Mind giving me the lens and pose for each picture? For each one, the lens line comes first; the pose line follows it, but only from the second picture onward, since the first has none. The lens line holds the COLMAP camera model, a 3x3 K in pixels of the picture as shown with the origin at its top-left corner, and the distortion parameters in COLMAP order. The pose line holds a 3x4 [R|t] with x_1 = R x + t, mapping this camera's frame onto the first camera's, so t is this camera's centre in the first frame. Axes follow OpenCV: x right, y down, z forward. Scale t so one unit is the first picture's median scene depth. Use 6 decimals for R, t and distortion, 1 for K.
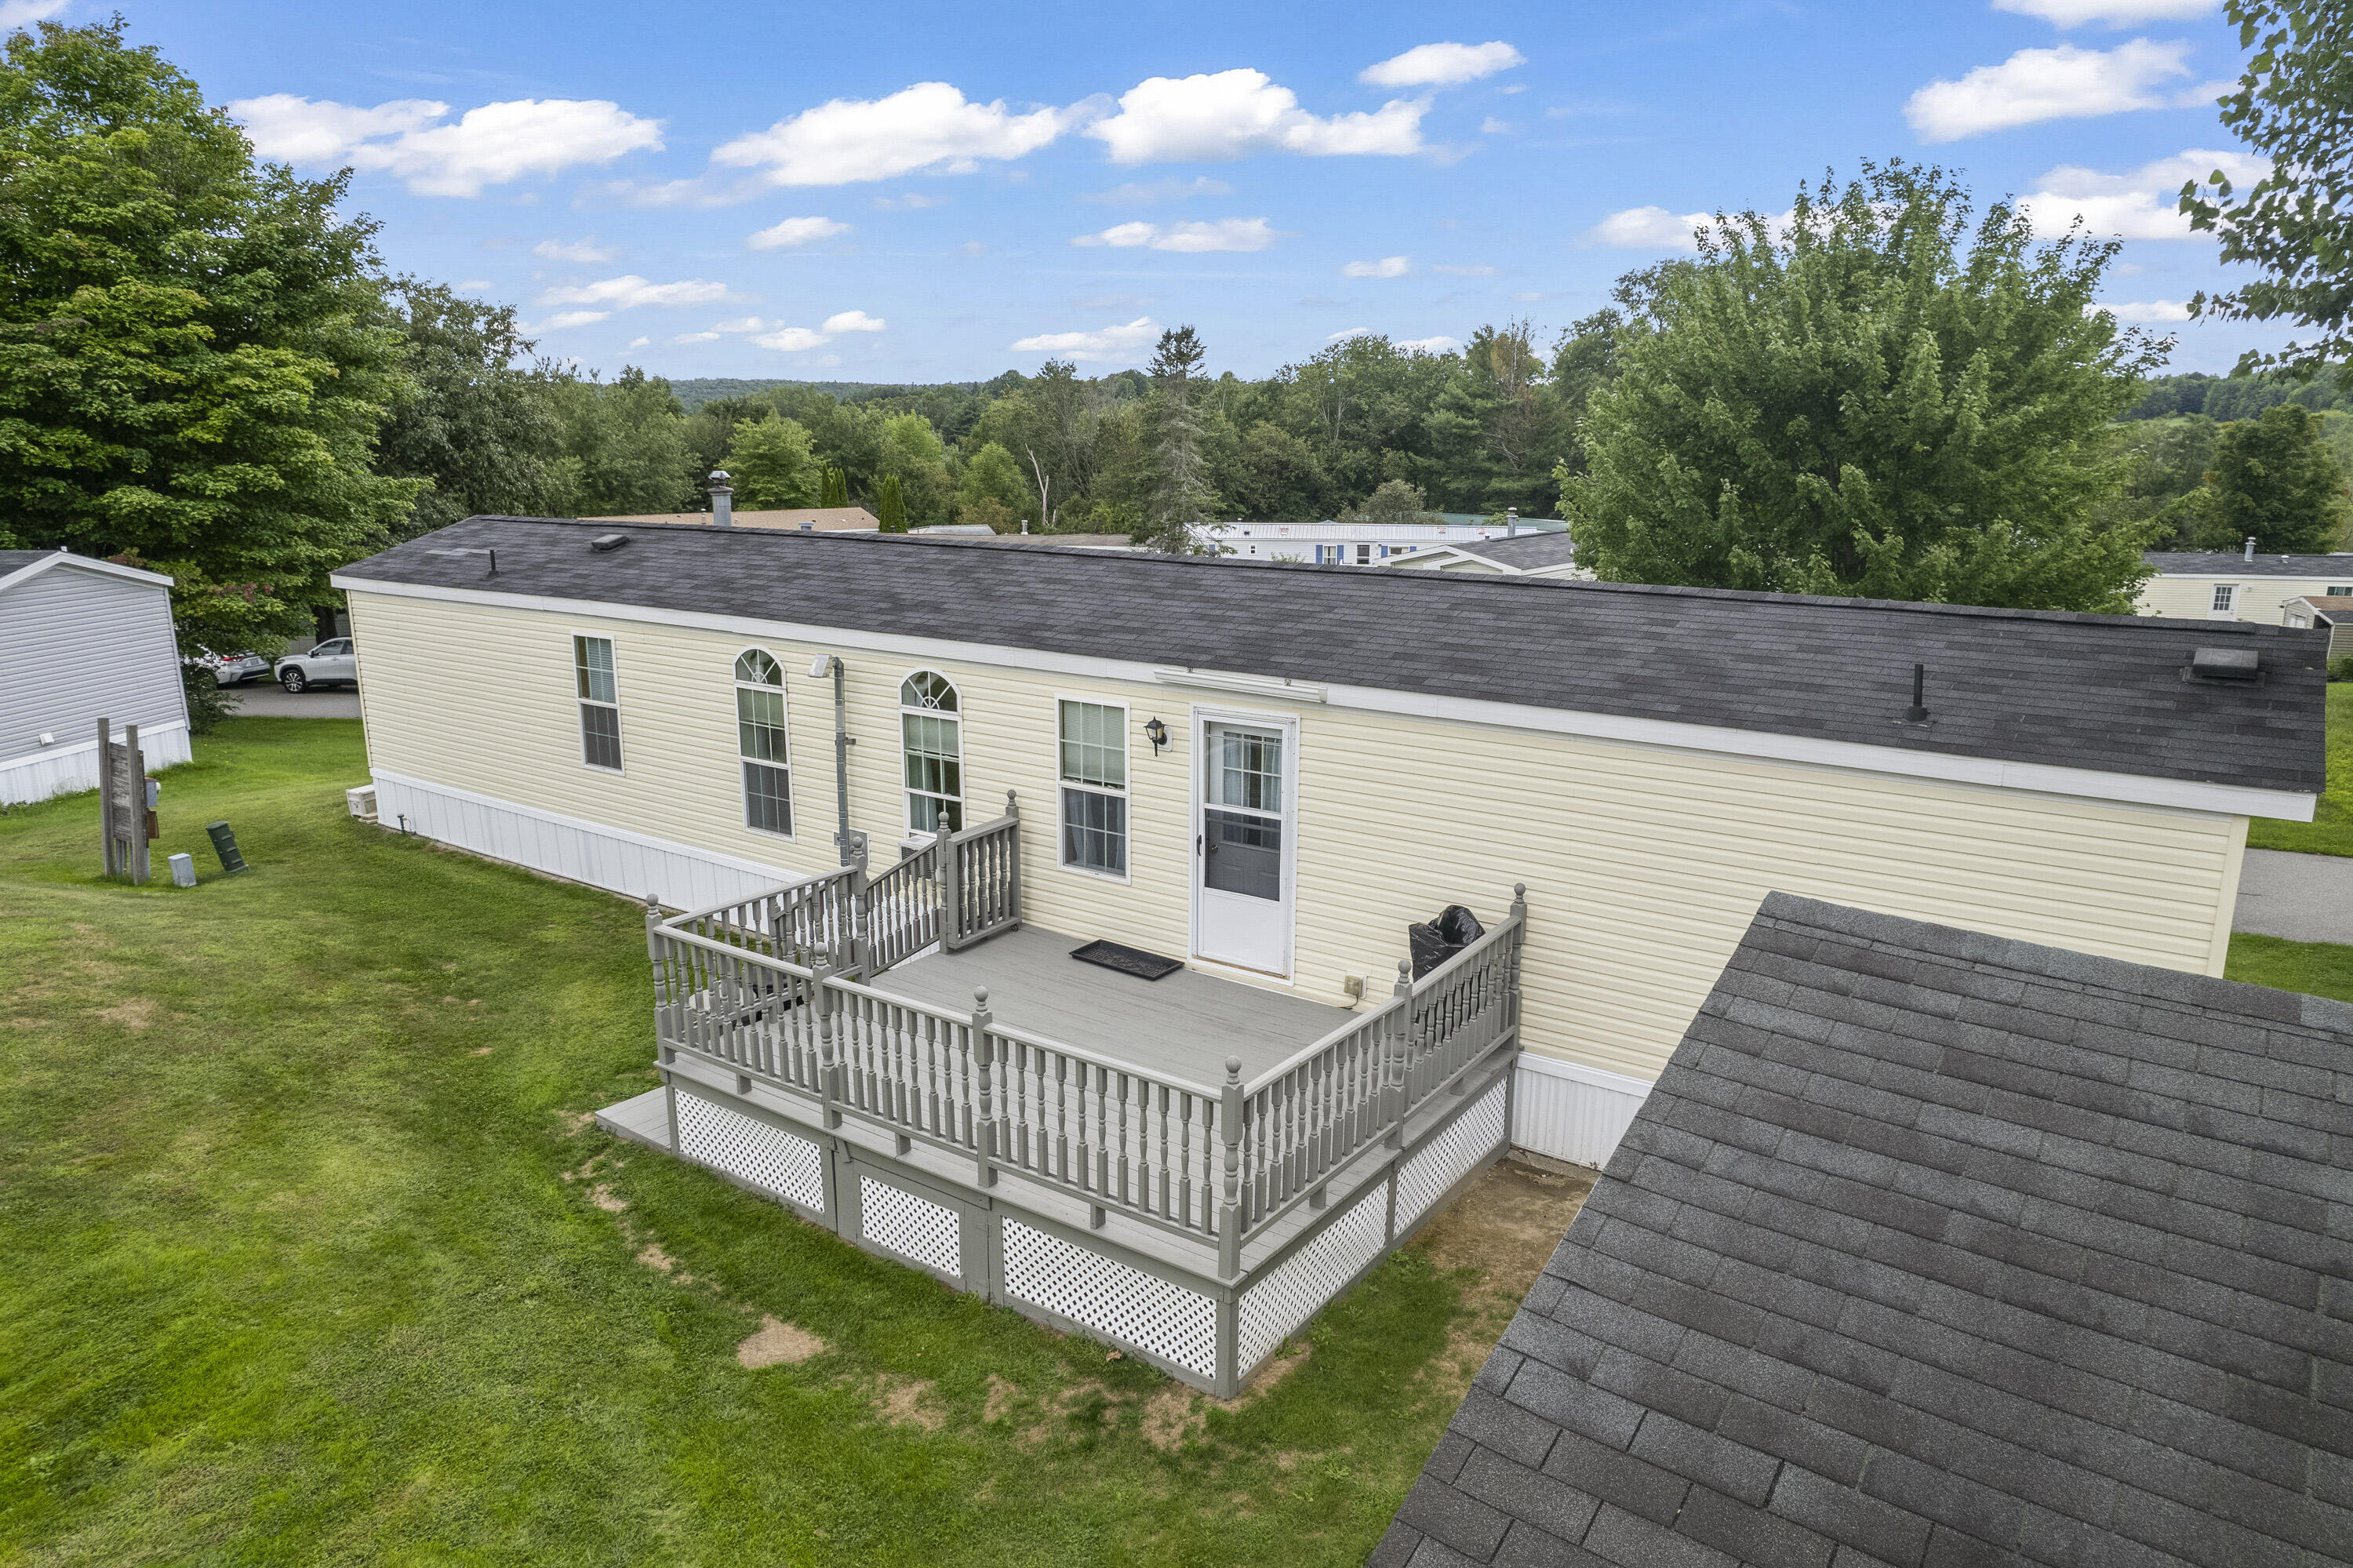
lens RADIAL K [[1509.9, 0, 1175.1], [0, 1509.9, 817.5], [0, 0, 1]] dist [-0.040373, 0.002045]
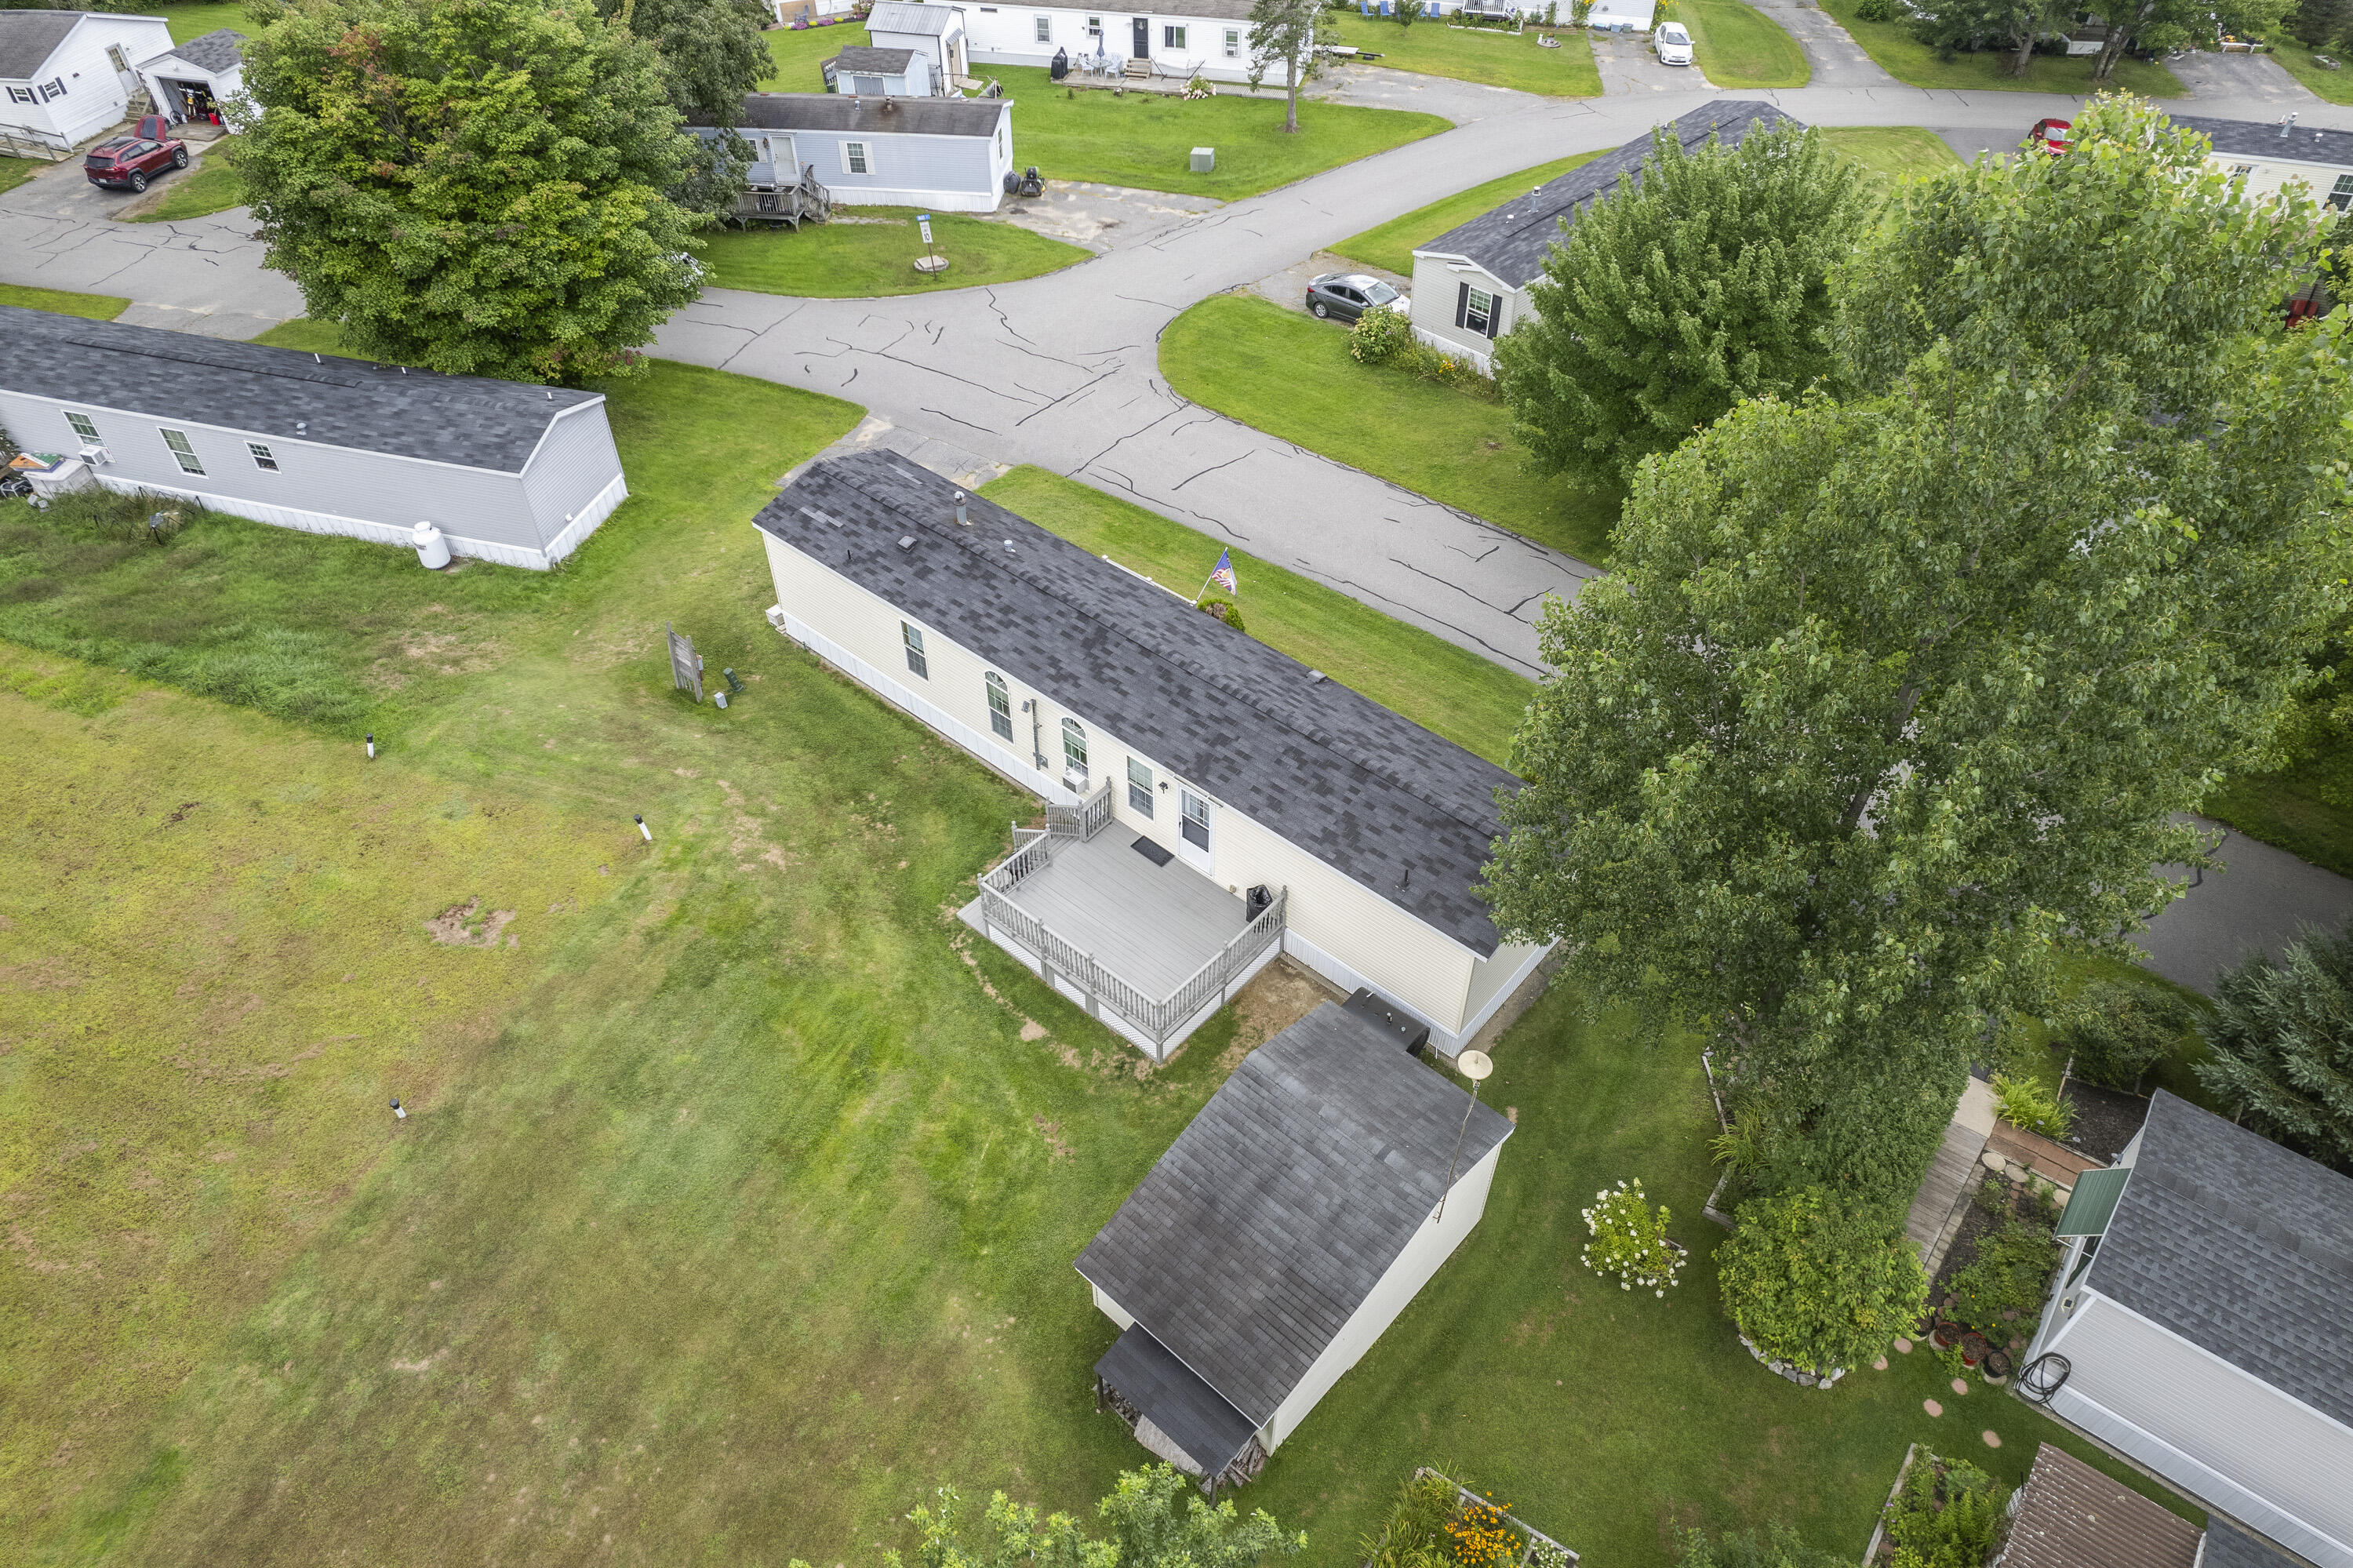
lens RADIAL K [[1474.3, 0, 1176.5], [0, 1474.3, 784.0], [0, 0, 1]] dist [-0.071336, 0.061501]
pose [[0.994798, 0.065850, -0.077729, 0.243483], [-0.021769, 0.882788, 0.469267, -1.480095], [0.099519, -0.465133, 0.879629, -1.412657]]
